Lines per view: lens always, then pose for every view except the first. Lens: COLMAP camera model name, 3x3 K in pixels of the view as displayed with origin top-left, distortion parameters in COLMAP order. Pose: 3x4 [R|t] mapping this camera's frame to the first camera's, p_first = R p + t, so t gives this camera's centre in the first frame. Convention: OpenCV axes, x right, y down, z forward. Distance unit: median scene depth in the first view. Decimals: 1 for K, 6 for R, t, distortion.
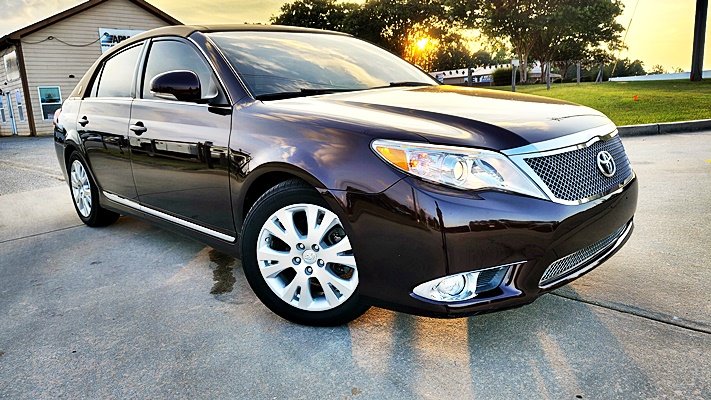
lens RADIAL K [[501.1, 0, 359.9], [0, 501.1, 200.9], [0, 0, 1]] dist [0.001580, -0.002456]
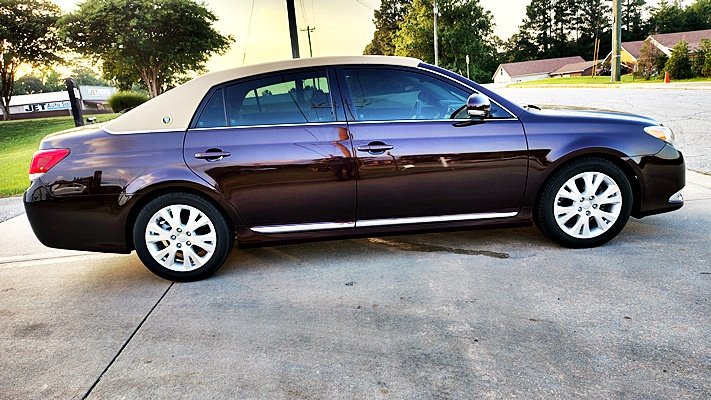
lens RADIAL K [[524.4, 0, 326.6], [0, 524.4, 199.2], [0, 0, 1]] dist [0.004852, 0.000000]
pose [[0.669042, -0.149962, 0.727938, -1.885049], [0.195436, 0.980462, 0.022361, -0.109547], [-0.717068, 0.127305, 0.685278, 0.428978]]
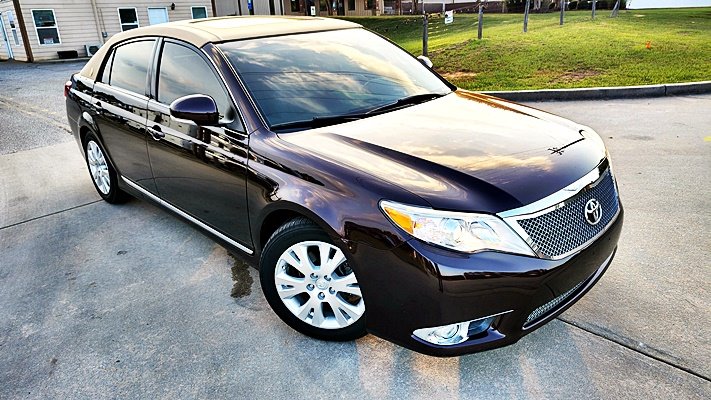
lens RADIAL K [[503.1, 0, 362.6], [0, 503.1, 200.6], [0, 0, 1]] dist [0.001539, -0.000709]
pose [[0.999835, 0.018085, 0.001947, -0.015127], [-0.018158, 0.986006, 0.165721, -0.259243], [0.001077, -0.165729, 0.986171, -0.079199]]
